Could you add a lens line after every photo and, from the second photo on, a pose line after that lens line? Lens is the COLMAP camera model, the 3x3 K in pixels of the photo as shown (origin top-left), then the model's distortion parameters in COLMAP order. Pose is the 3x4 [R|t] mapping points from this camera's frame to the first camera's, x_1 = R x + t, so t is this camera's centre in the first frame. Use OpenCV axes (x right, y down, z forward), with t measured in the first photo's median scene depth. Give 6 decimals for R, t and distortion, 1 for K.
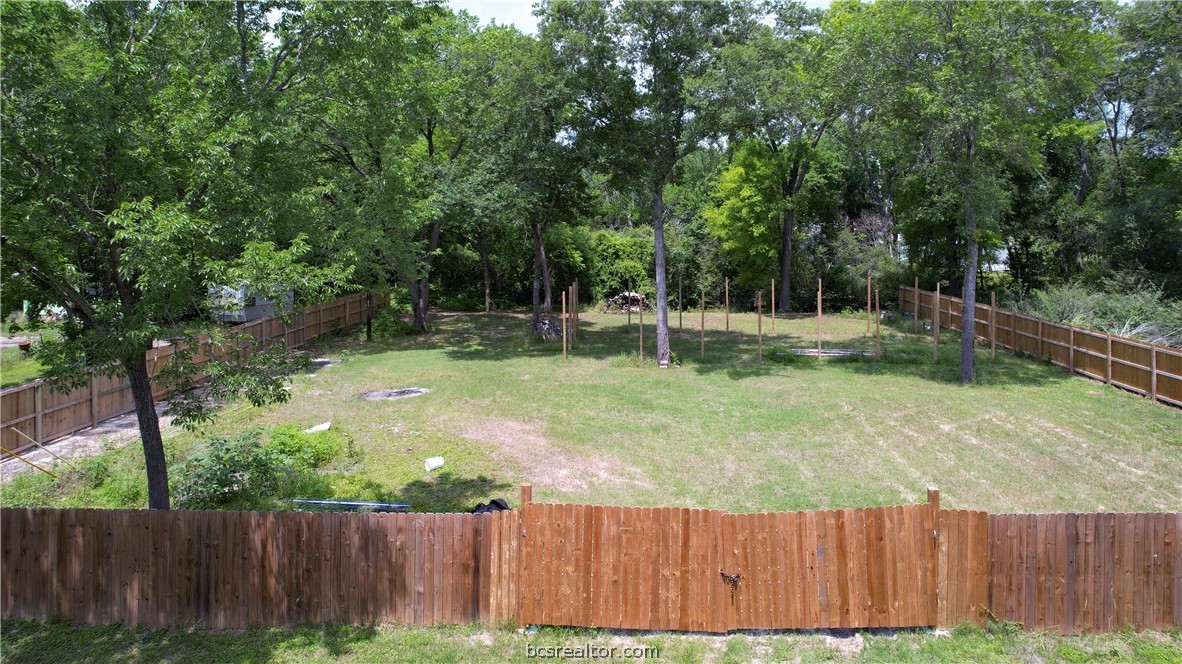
lens RADIAL K [[741.2, 0, 602.2], [0, 741.2, 302.5], [0, 0, 1]] dist [-0.023896, 0.016288]
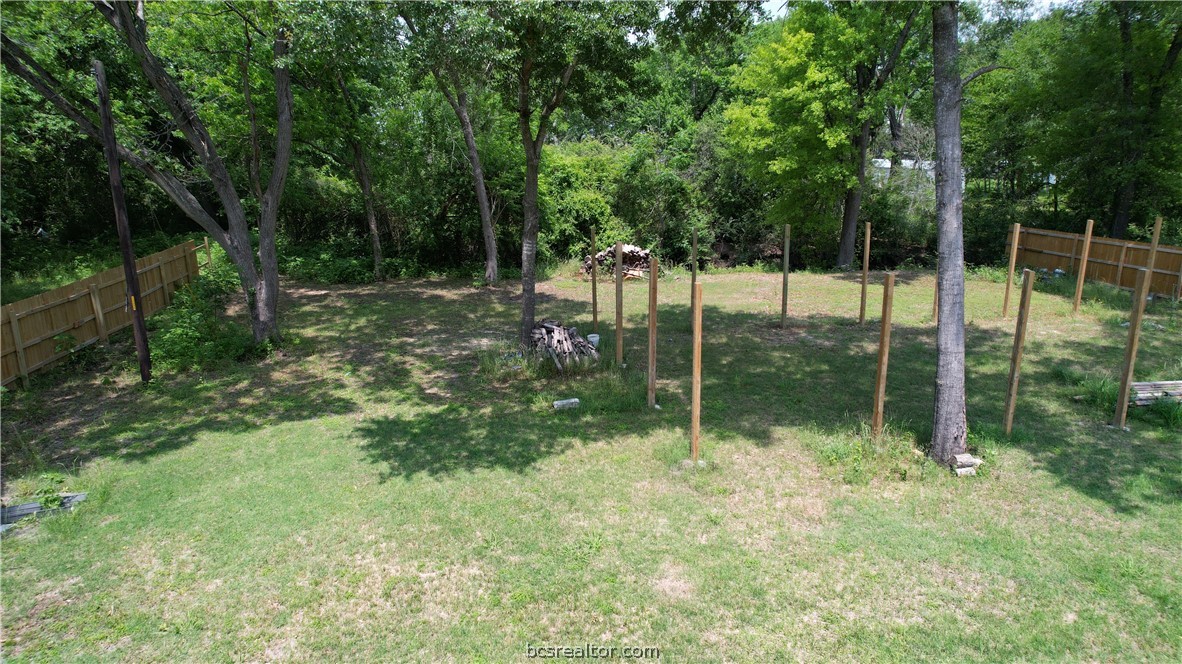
lens RADIAL K [[741.2, 0, 596.3], [0, 741.2, 335.5], [0, 0, 1]] dist [-0.023896, 0.016288]
pose [[0.978114, -0.051172, 0.201679, -0.136706], [0.022448, 0.989582, 0.142212, -0.033367], [-0.206855, -0.134573, 0.969072, 0.505386]]
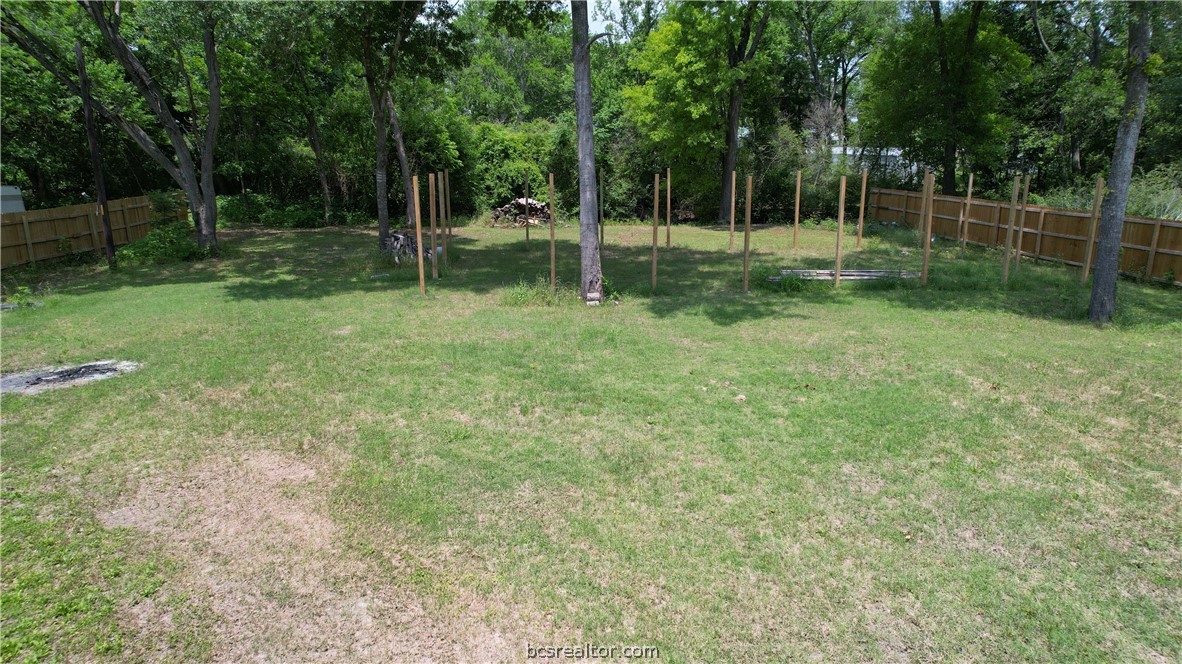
lens RADIAL K [[741.2, 0, 590.0], [0, 741.2, 322.7], [0, 0, 1]] dist [-0.023896, 0.016288]
pose [[0.991159, -0.027027, 0.129901, 0.002788], [0.010626, 0.992058, 0.125328, 0.020859], [-0.132256, -0.122840, 0.983574, 0.314518]]
